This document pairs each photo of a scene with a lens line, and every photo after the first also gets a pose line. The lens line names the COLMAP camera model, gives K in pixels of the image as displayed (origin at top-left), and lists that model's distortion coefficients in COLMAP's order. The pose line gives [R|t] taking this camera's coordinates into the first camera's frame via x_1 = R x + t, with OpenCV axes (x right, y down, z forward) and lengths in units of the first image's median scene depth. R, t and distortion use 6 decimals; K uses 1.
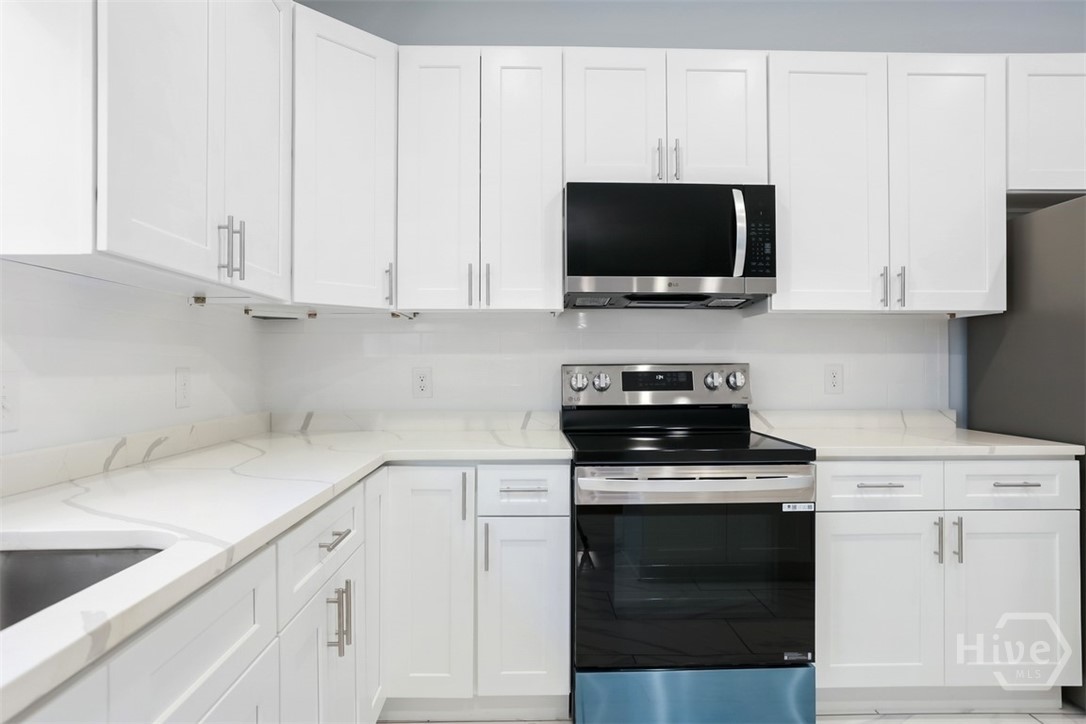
lens RADIAL K [[640.3, 0, 546.7], [0, 640.3, 363.5], [0, 0, 1]] dist [-0.022001, 0.013758]
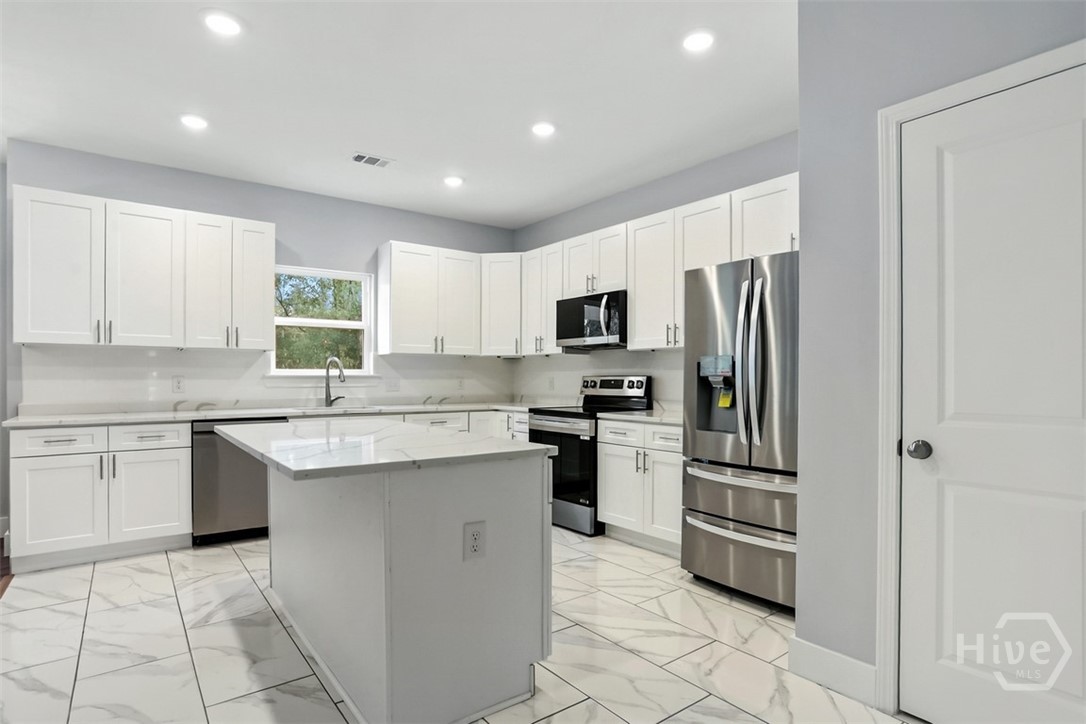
lens RADIAL K [[564.5, 0, 541.0], [0, 564.5, 377.2], [0, 0, 1]] dist [-0.029573, 0.002541]
pose [[0.571313, 0.000986, -0.820731, 1.728337], [0.001796, 0.999995, 0.002451, -0.000007], [0.820730, -0.002875, 0.571309, -0.264929]]
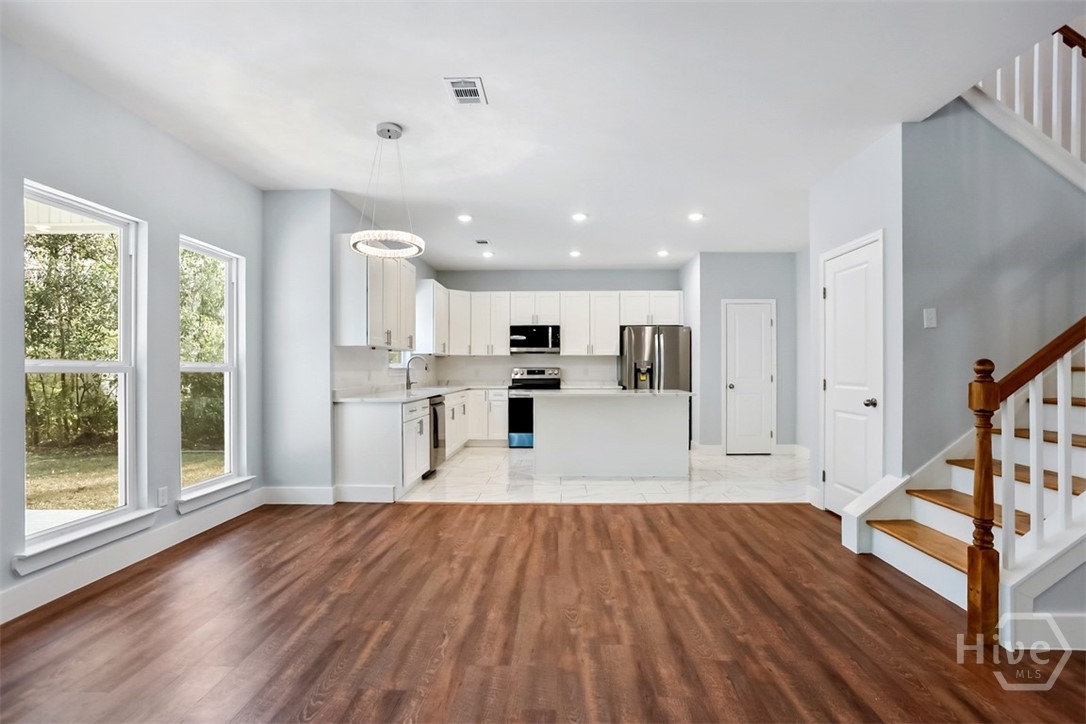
lens RADIAL K [[535.5, 0, 545.6], [0, 535.5, 370.7], [0, 0, 1]] dist [-0.035857, 0.011728]
pose [[0.997764, 0.000167, -0.066828, 0.503074], [0.000382, 0.999966, 0.008195, -0.010601], [0.066827, -0.008202, 0.997731, -2.546937]]
